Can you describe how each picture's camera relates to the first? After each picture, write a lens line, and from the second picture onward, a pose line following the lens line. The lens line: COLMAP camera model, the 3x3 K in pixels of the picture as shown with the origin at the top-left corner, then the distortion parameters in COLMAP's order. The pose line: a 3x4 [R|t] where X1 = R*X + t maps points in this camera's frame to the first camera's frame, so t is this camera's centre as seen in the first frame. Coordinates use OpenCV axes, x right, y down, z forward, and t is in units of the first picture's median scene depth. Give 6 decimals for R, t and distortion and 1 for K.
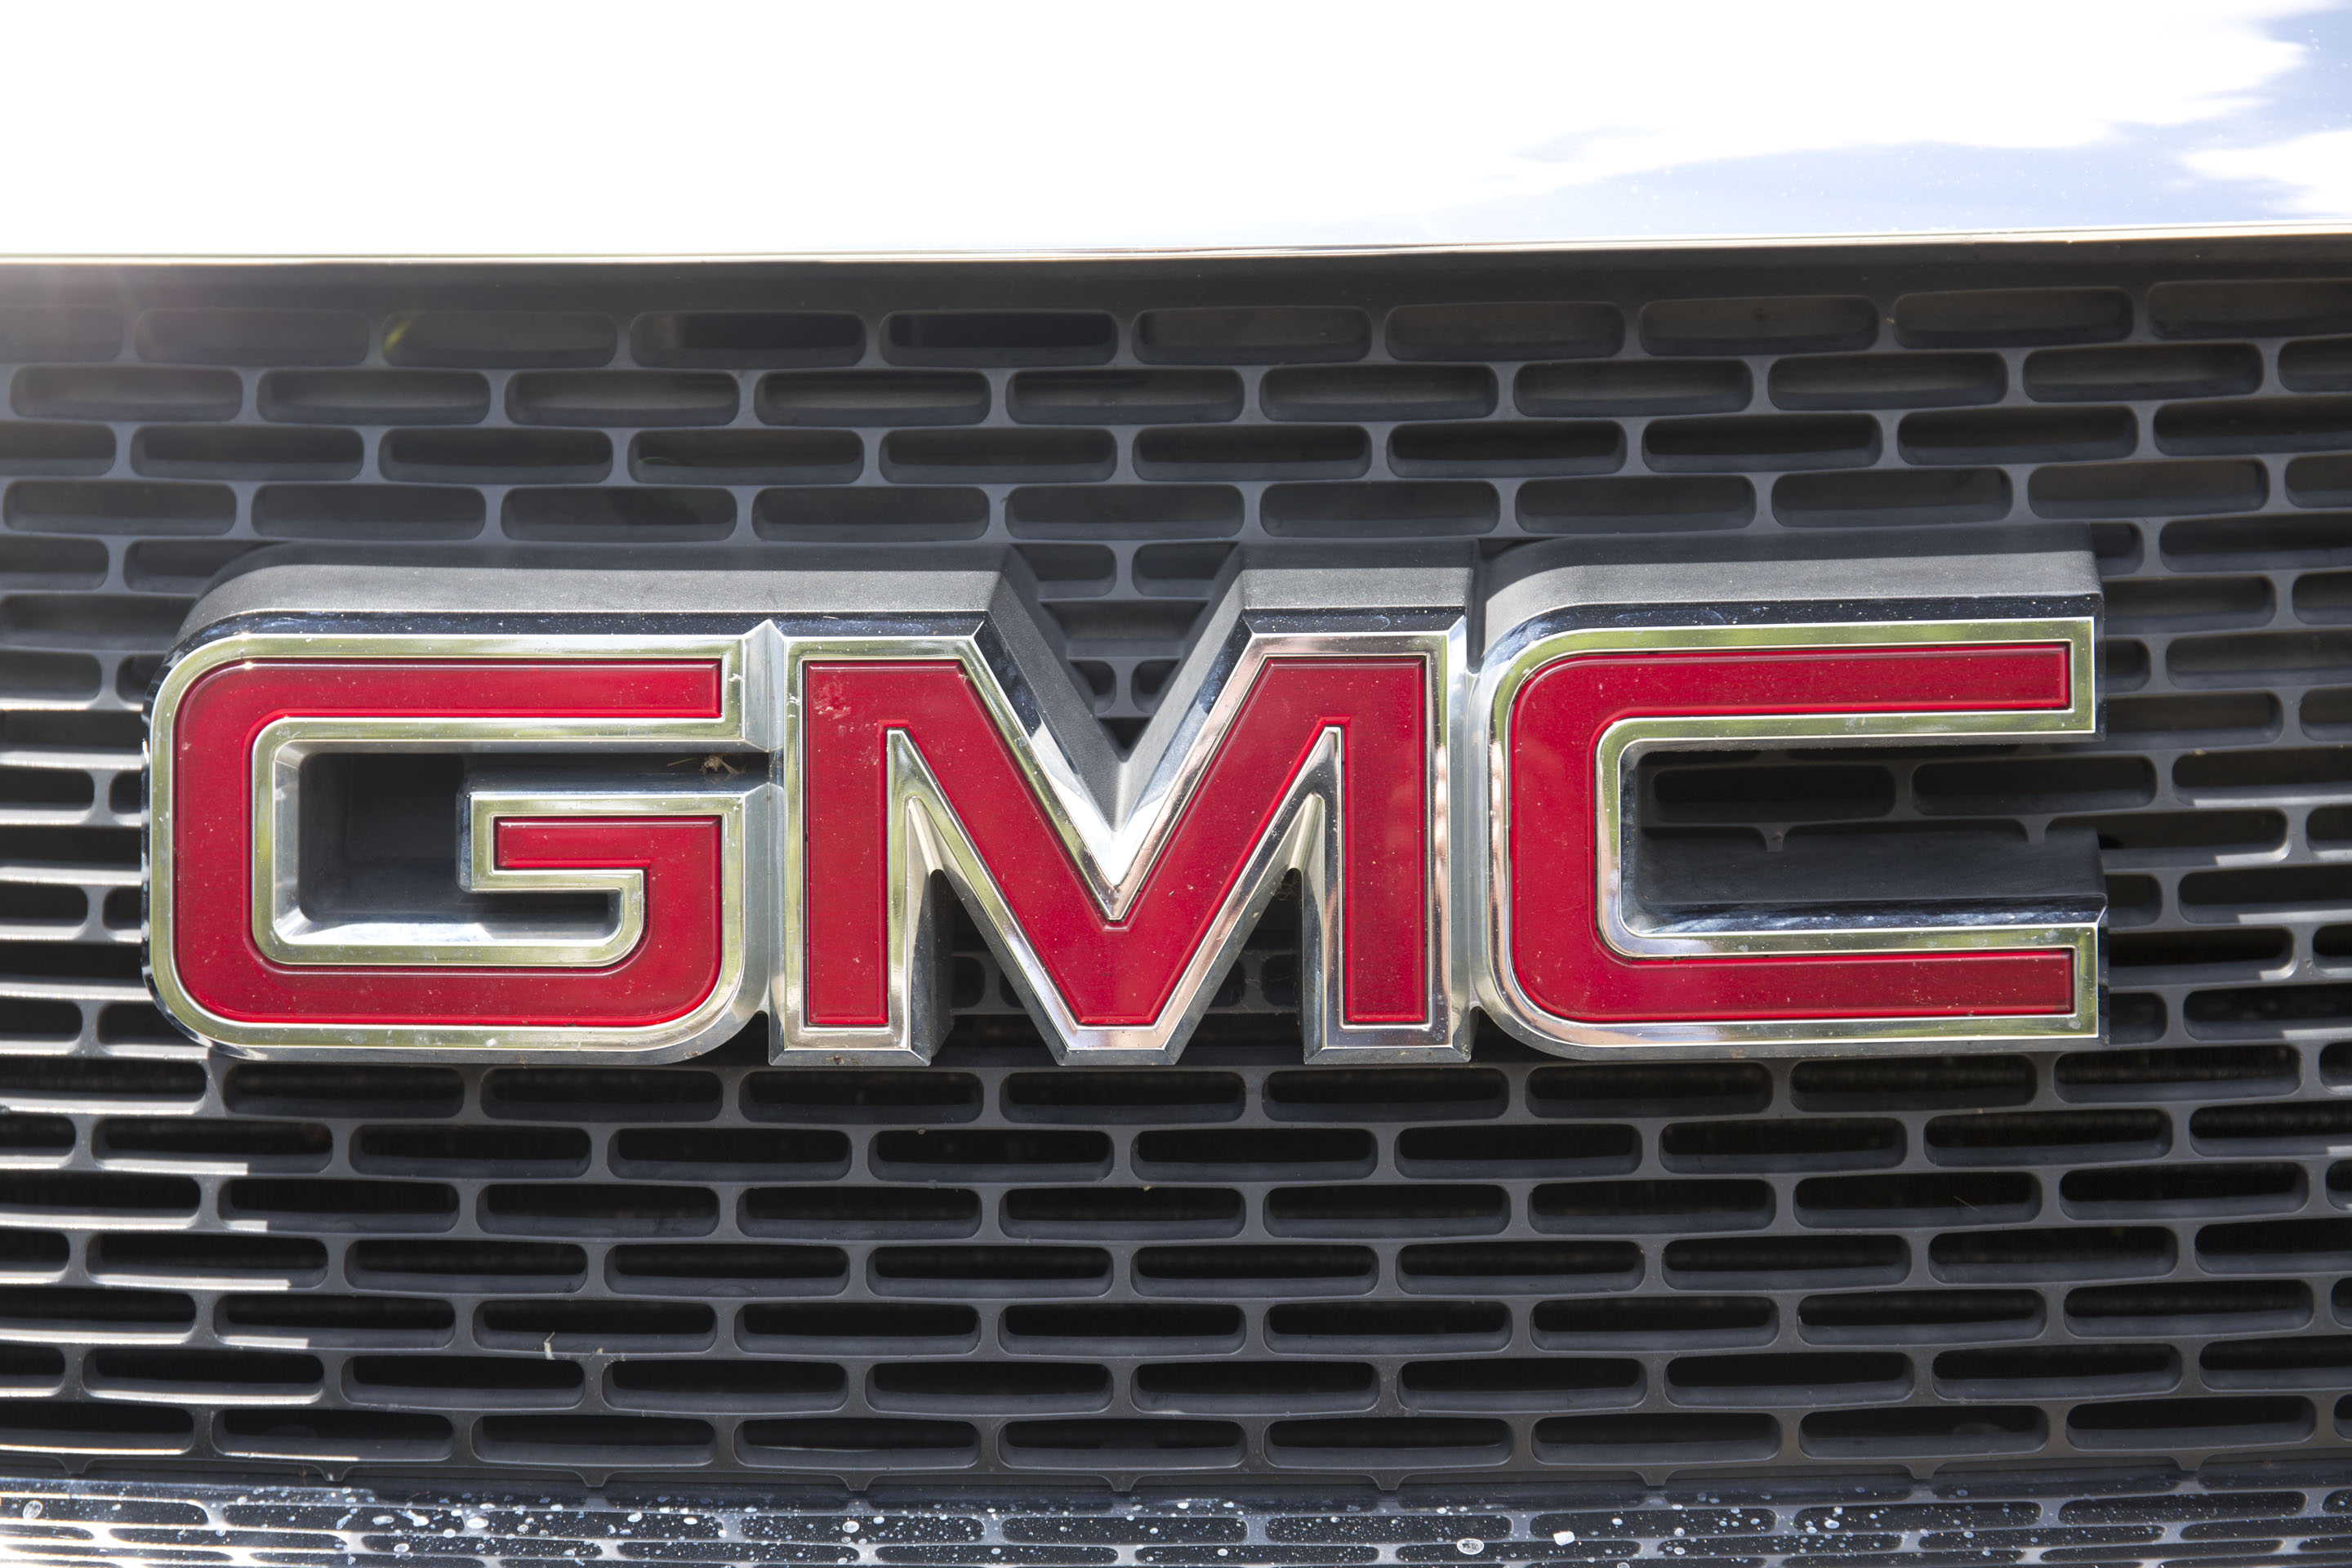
lens RADIAL K [[4522.7, 0, 1172.0], [0, 4522.7, 781.0], [0, 0, 1]] dist [0.128402, 0.000000]
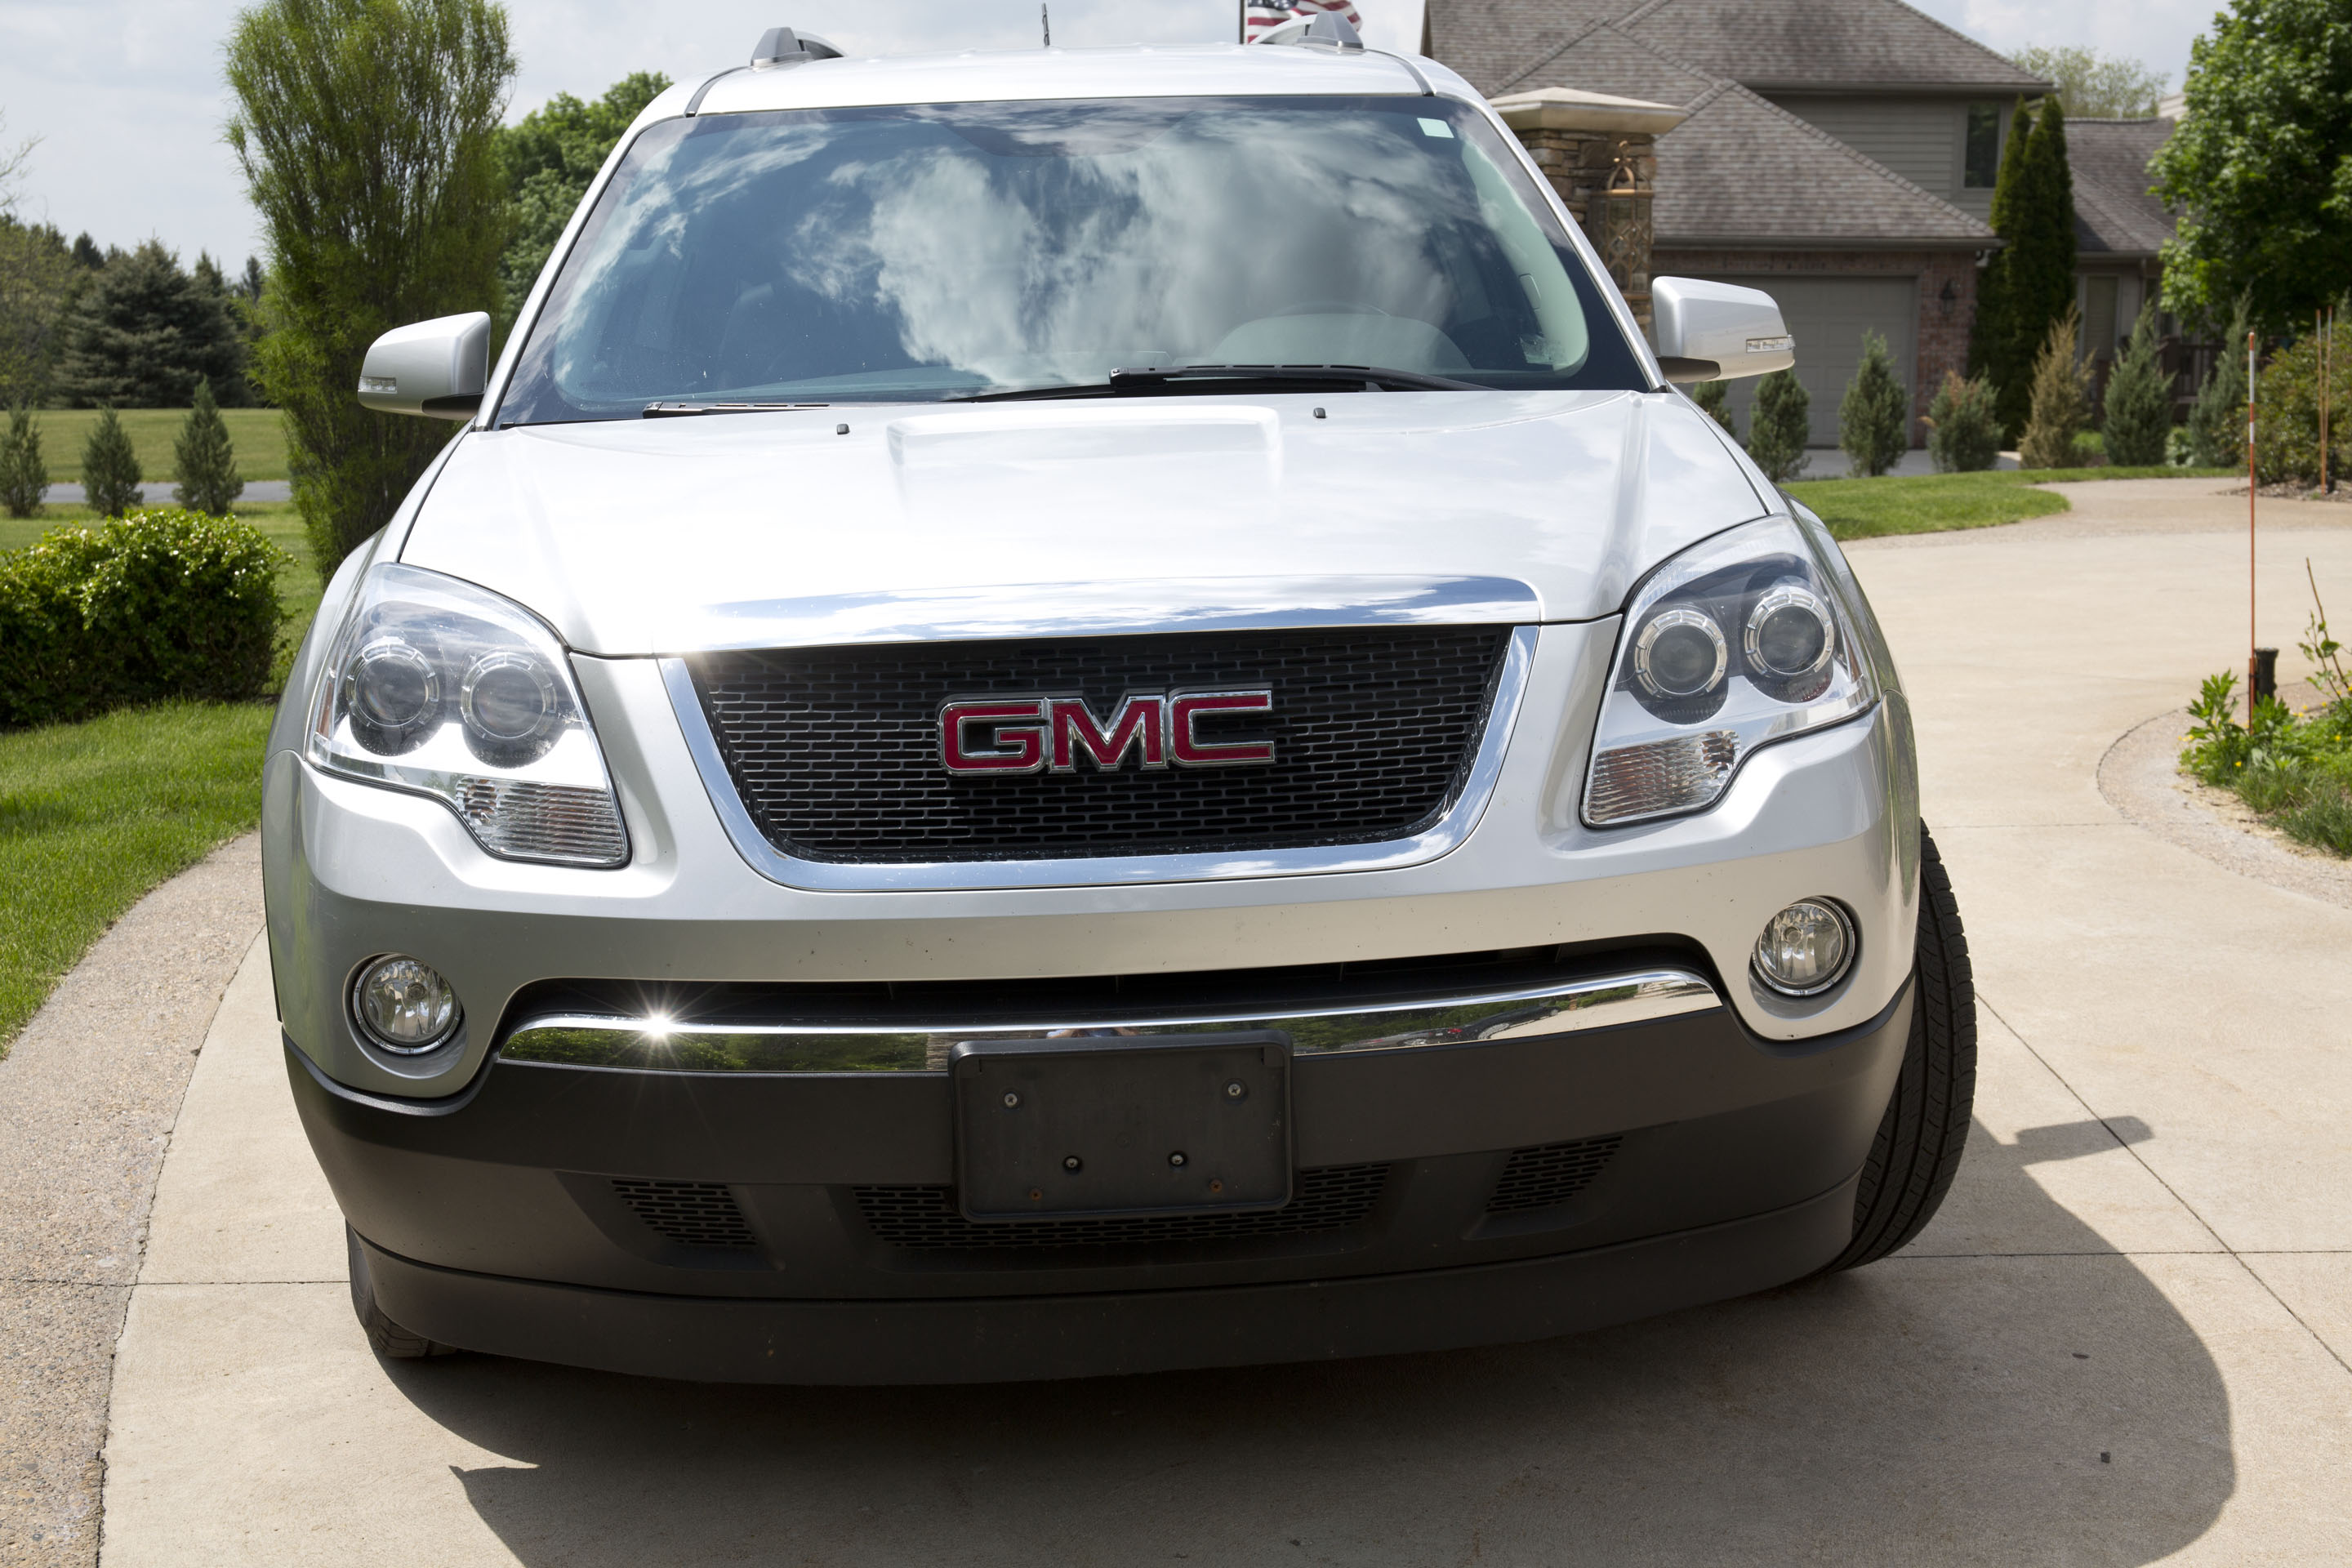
lens RADIAL K [[3013.4, 0, 1181.6], [0, 3013.4, 797.2], [0, 0, 1]] dist [0.165405, 0.000000]
pose [[0.996445, -0.029020, 0.079086, -0.222167], [0.037908, 0.992837, -0.113300, 0.530621], [-0.075232, 0.115895, 0.990408, -2.800355]]
